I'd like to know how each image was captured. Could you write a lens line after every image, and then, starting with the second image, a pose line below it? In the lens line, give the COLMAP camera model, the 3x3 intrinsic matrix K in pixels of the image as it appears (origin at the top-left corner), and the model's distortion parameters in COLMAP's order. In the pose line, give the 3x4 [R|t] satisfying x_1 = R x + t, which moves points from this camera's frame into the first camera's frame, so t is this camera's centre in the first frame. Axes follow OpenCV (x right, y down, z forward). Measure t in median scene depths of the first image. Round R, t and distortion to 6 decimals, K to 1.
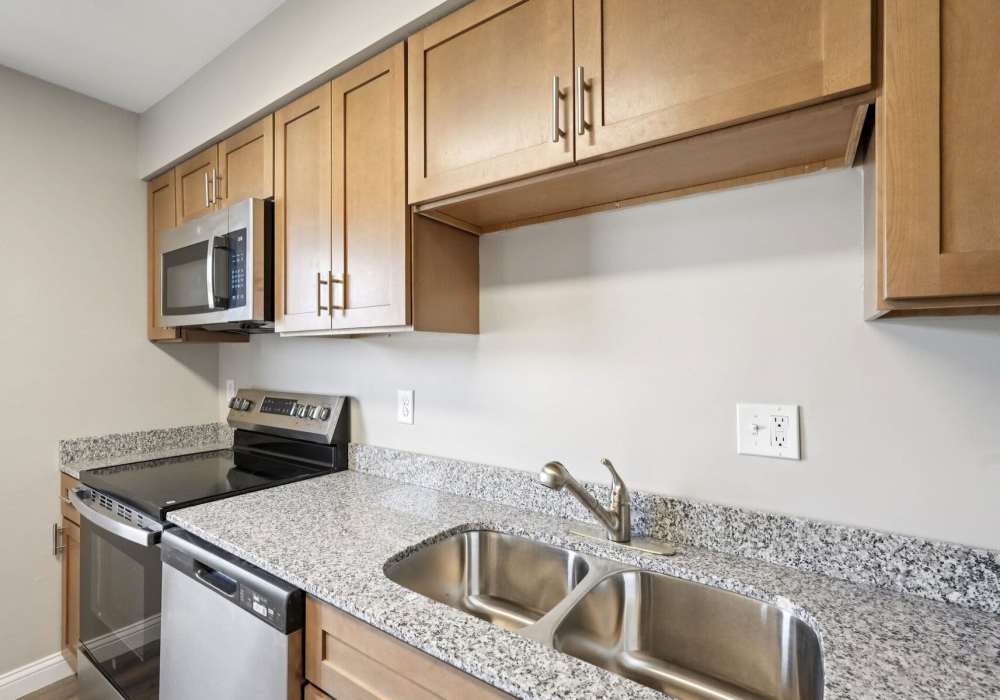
lens RADIAL K [[458.7, 0, 495.4], [0, 458.7, 356.4], [0, 0, 1]] dist [-0.002845, 0.000635]
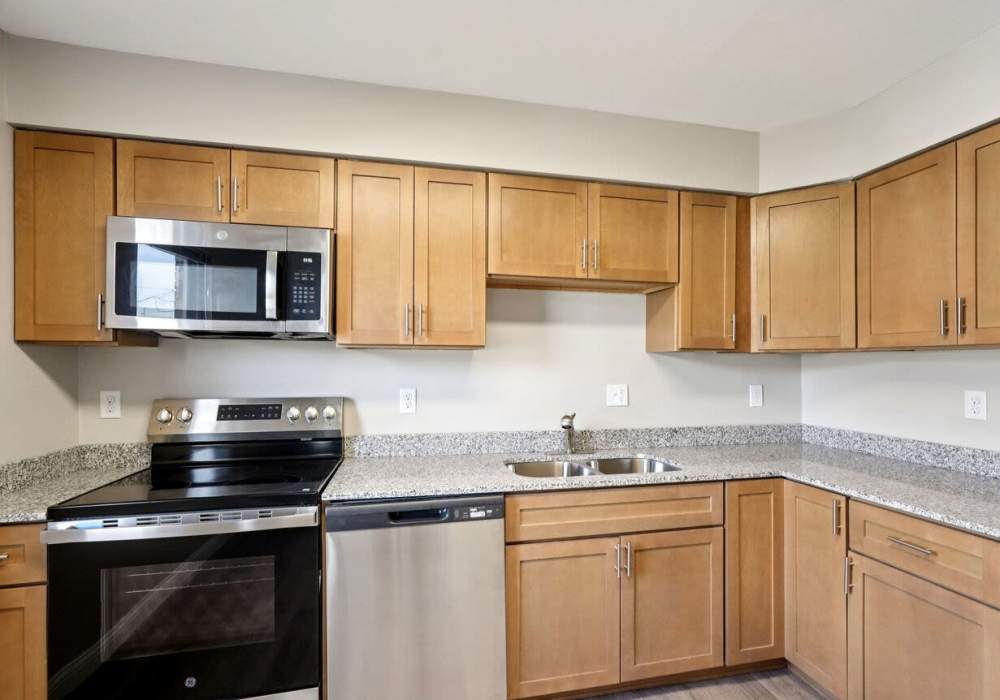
lens RADIAL K [[465.5, 0, 507.3], [0, 465.5, 359.0], [0, 0, 1]] dist [-0.012415, 0.001400]
pose [[0.669746, 0.008265, 0.742544, -1.167455], [-0.004086, 0.999964, -0.007445, -0.005597], [-0.742579, 0.001952, 0.669756, -0.155012]]
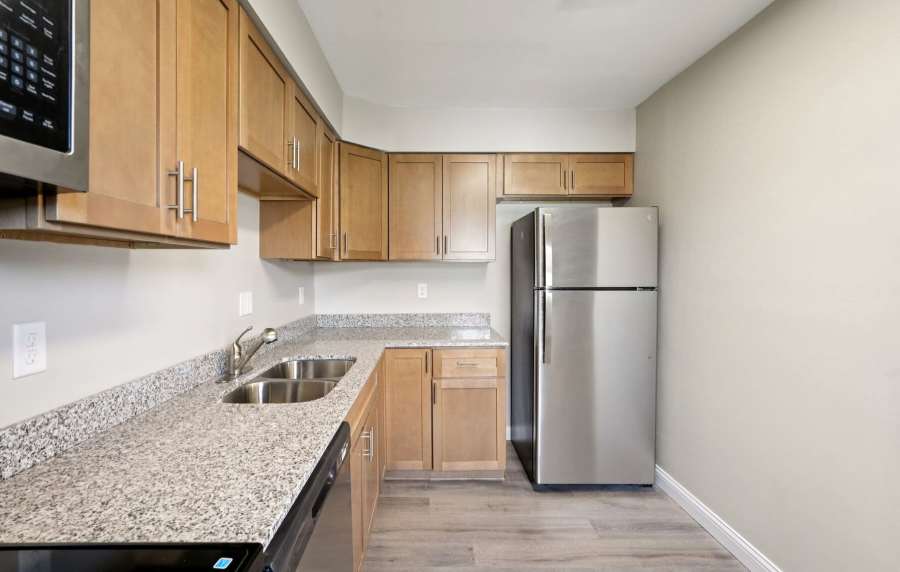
lens RADIAL K [[402.1, 0, 431.6], [0, 402.1, 276.2], [0, 0, 1]] dist [0.000090, 0.000390]
pose [[-0.577452, -0.011749, 0.816340, -1.124401], [-0.001363, 0.999909, 0.013427, -0.000308], [-0.816424, 0.006641, -0.577415, 0.991417]]
